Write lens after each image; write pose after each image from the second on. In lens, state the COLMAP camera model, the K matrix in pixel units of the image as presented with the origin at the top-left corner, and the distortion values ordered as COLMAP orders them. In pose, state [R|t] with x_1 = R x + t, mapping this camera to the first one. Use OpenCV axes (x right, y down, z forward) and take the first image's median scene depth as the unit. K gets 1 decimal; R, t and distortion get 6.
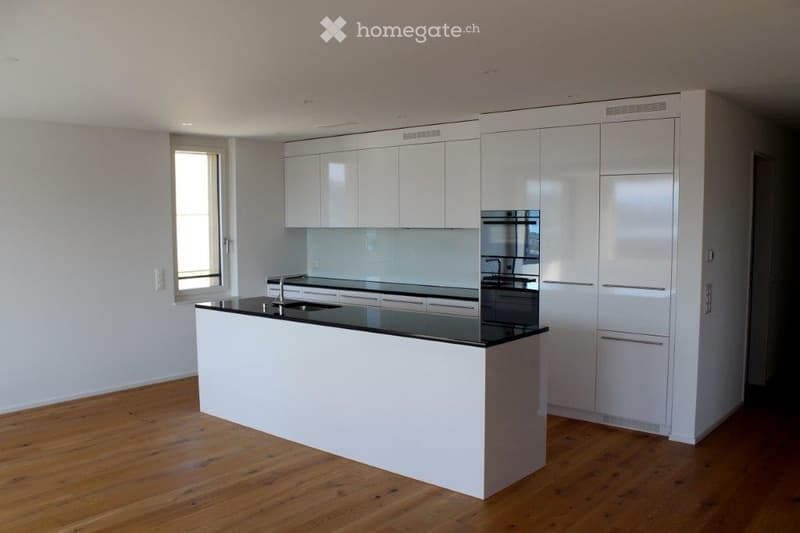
lens RADIAL K [[688.2, 0, 395.5], [0, 688.2, 272.0], [0, 0, 1]] dist [-0.083591, 0.000315]
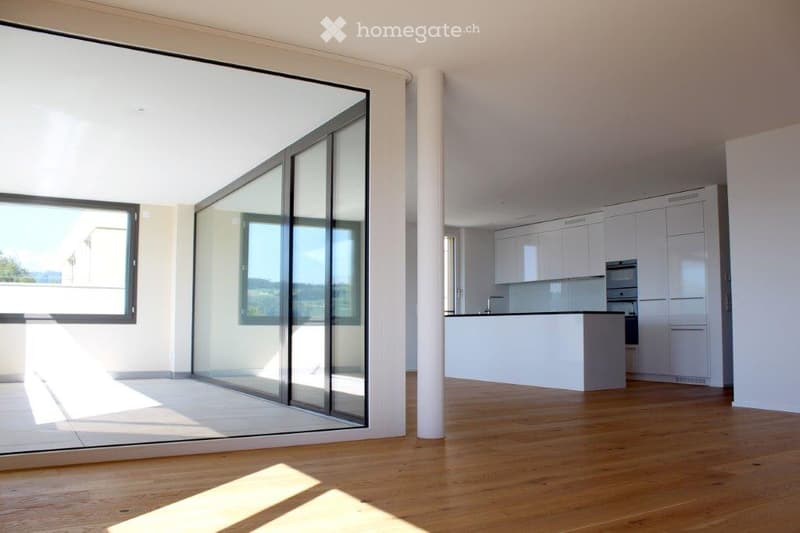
lens RADIAL K [[688.2, 0, 399.4], [0, 688.2, 265.0], [0, 0, 1]] dist [-0.083591, 0.000315]
pose [[0.947428, -0.025844, -0.318924, 0.172838], [-0.027632, 0.986401, -0.162018, 0.195507], [0.318774, 0.162313, 0.933829, -0.703934]]
